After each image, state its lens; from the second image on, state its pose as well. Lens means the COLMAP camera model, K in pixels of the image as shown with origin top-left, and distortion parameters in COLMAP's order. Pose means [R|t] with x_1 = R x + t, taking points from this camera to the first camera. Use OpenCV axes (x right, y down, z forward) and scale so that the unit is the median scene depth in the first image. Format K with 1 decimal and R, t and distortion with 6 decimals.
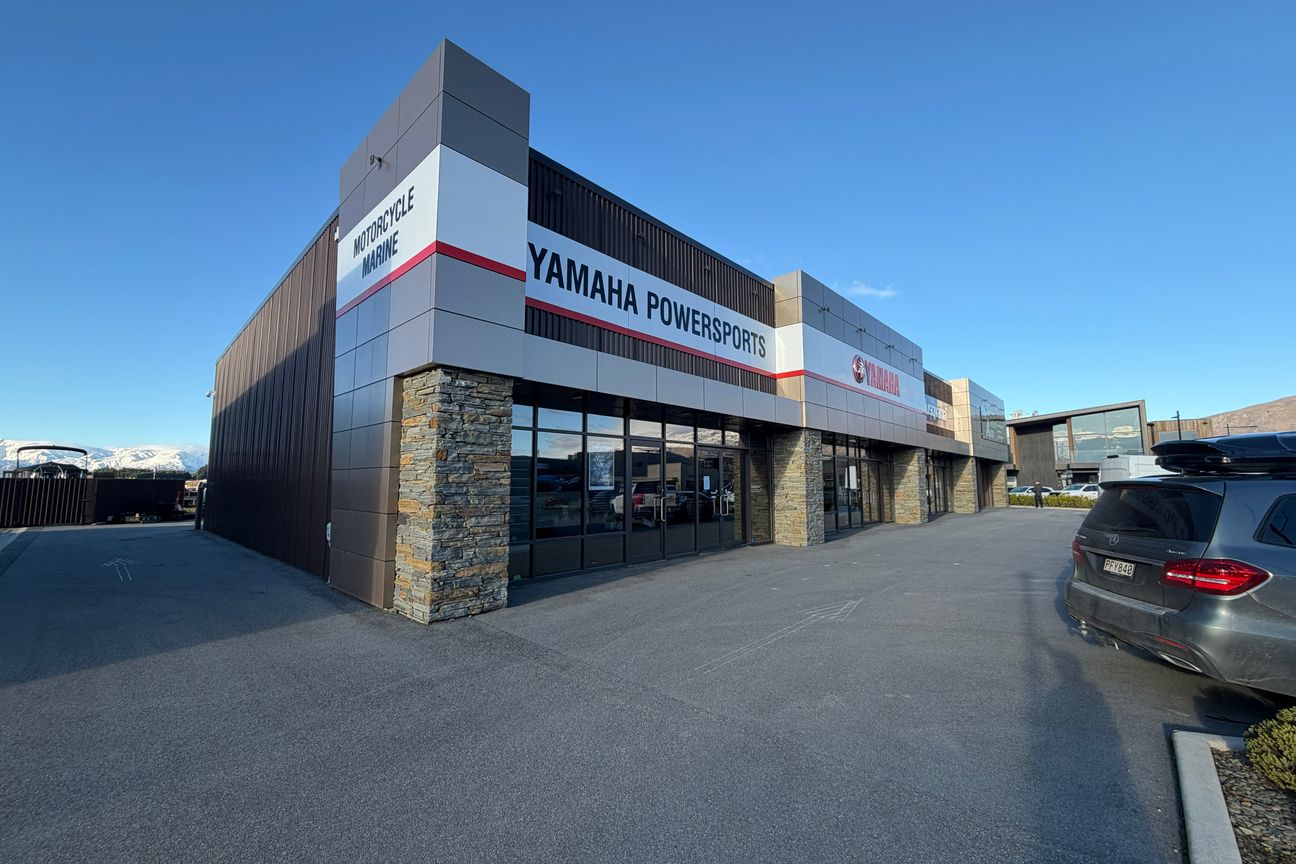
lens RADIAL K [[519.9, 0, 648.0], [0, 519.9, 432.0], [0, 0, 1]] dist [0.000977, 0.000088]
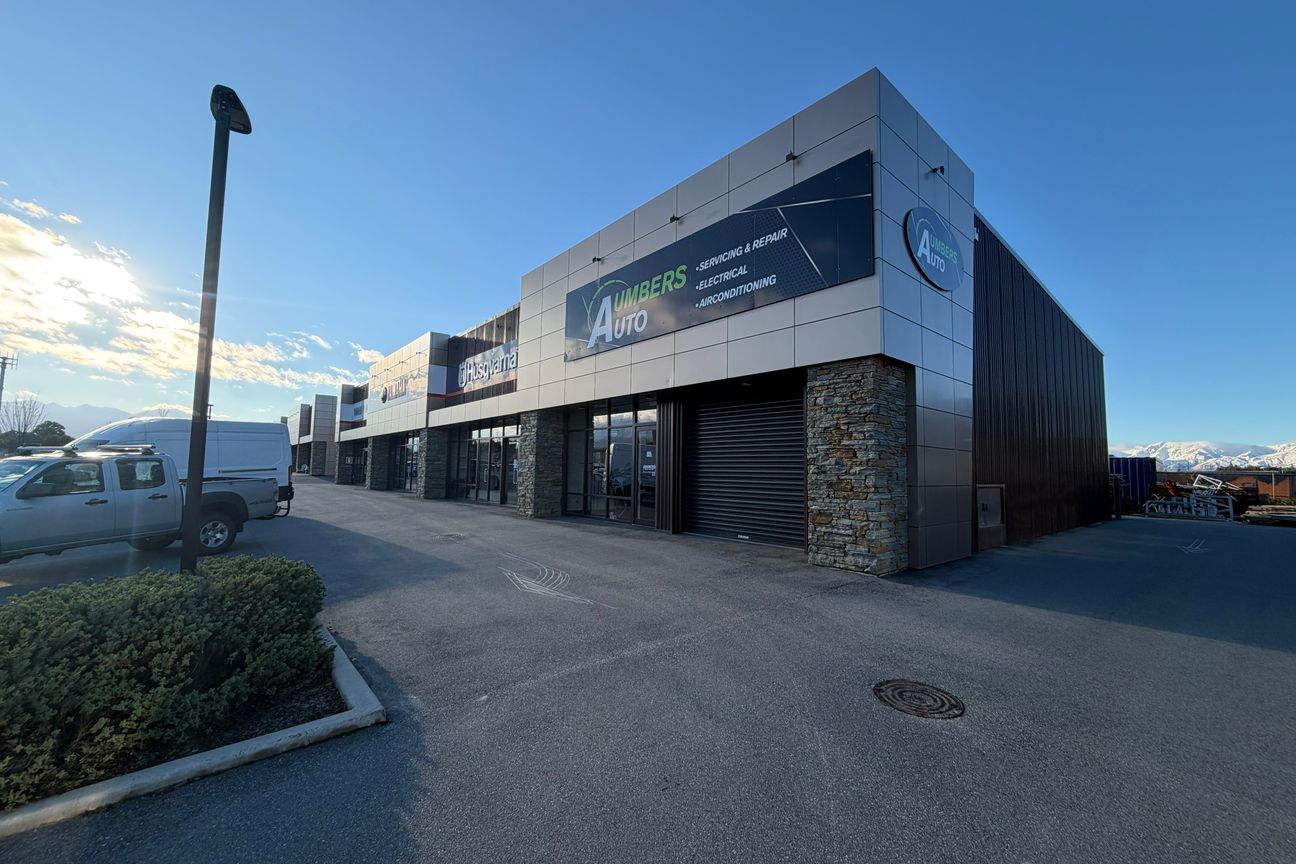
lens RADIAL K [[519.9, 0, 648.0], [0, 519.9, 432.0], [0, 0, 1]] dist [0.000977, 0.000088]
pose [[-0.101263, -0.075943, -0.991957, 1.165140], [0.087997, 0.992490, -0.084967, 0.129807], [0.990960, -0.095893, -0.093820, 1.132657]]
